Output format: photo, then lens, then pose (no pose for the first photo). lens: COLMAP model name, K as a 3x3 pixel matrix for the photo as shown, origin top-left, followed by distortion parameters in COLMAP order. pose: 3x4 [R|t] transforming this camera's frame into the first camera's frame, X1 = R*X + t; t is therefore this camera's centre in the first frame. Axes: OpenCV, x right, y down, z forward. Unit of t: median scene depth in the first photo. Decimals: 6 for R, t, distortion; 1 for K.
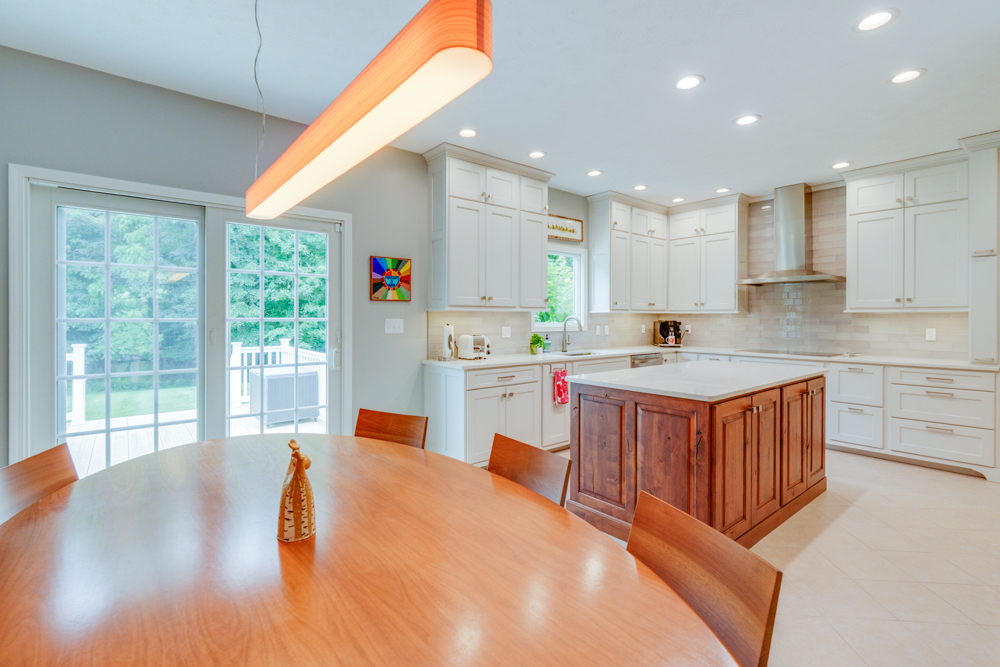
lens RADIAL K [[454.2, 0, 509.0], [0, 454.2, 320.7], [0, 0, 1]] dist [-0.007472, 0.004457]
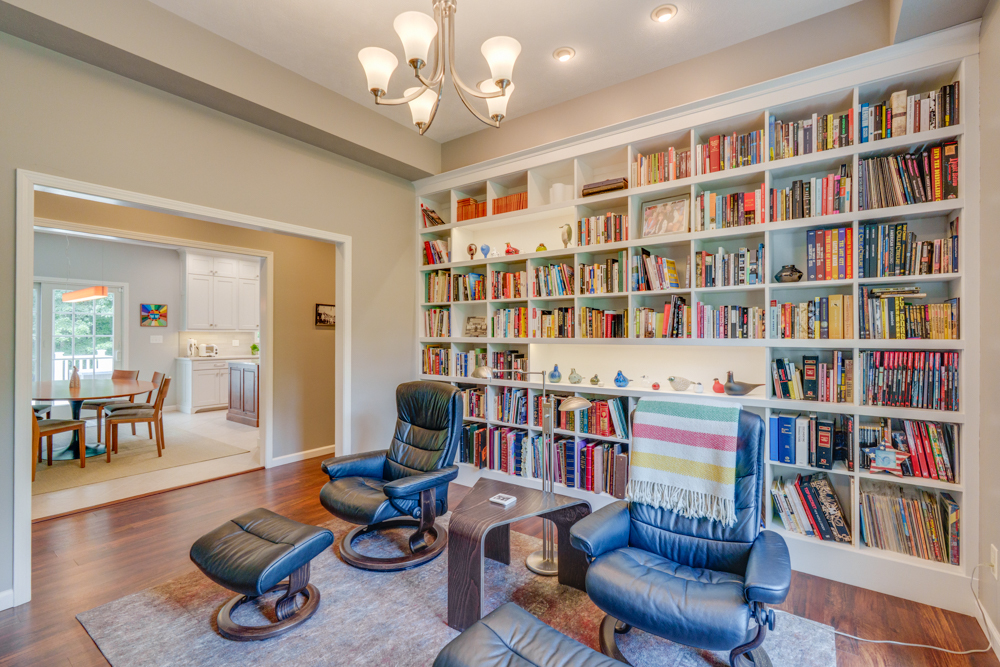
lens RADIAL K [[454.2, 0, 499.0], [0, 454.2, 335.4], [0, 0, 1]] dist [-0.007472, 0.004457]
pose [[0.973891, 0.000893, 0.227013, 0.696581], [-0.000331, 0.999997, -0.002515, -0.000545], [-0.227015, 0.002374, 0.973888, -1.157975]]
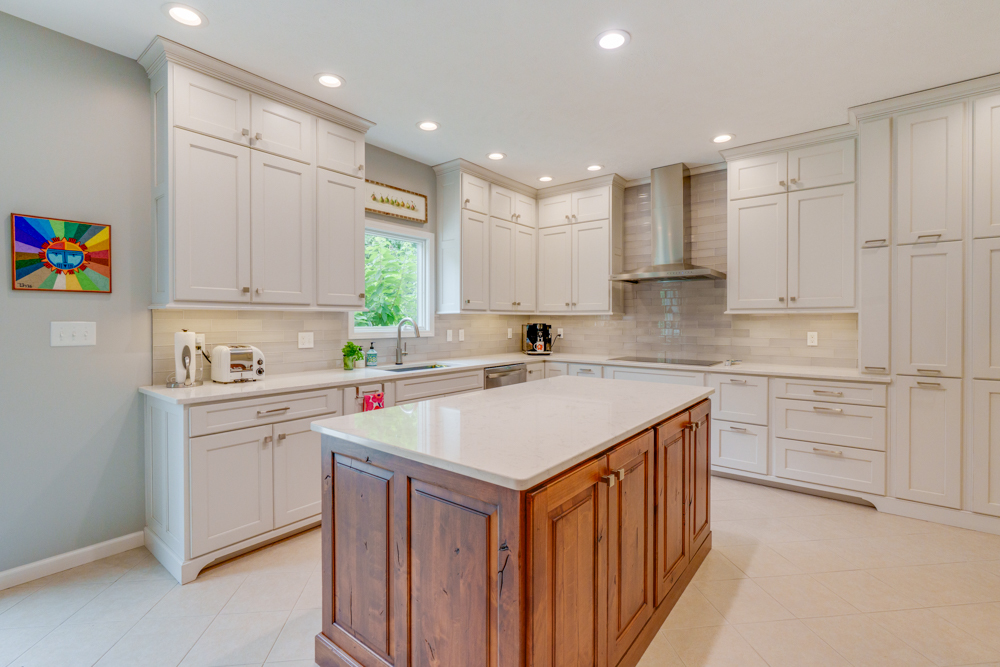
lens RADIAL K [[454.2, 0, 498.0], [0, 454.2, 324.8], [0, 0, 1]] dist [-0.007472, 0.004457]
pose [[0.980593, -0.002229, 0.196040, 0.173564], [0.001528, 0.999992, 0.003728, -0.001417], [-0.196046, -0.003356, 0.980589, 0.280195]]
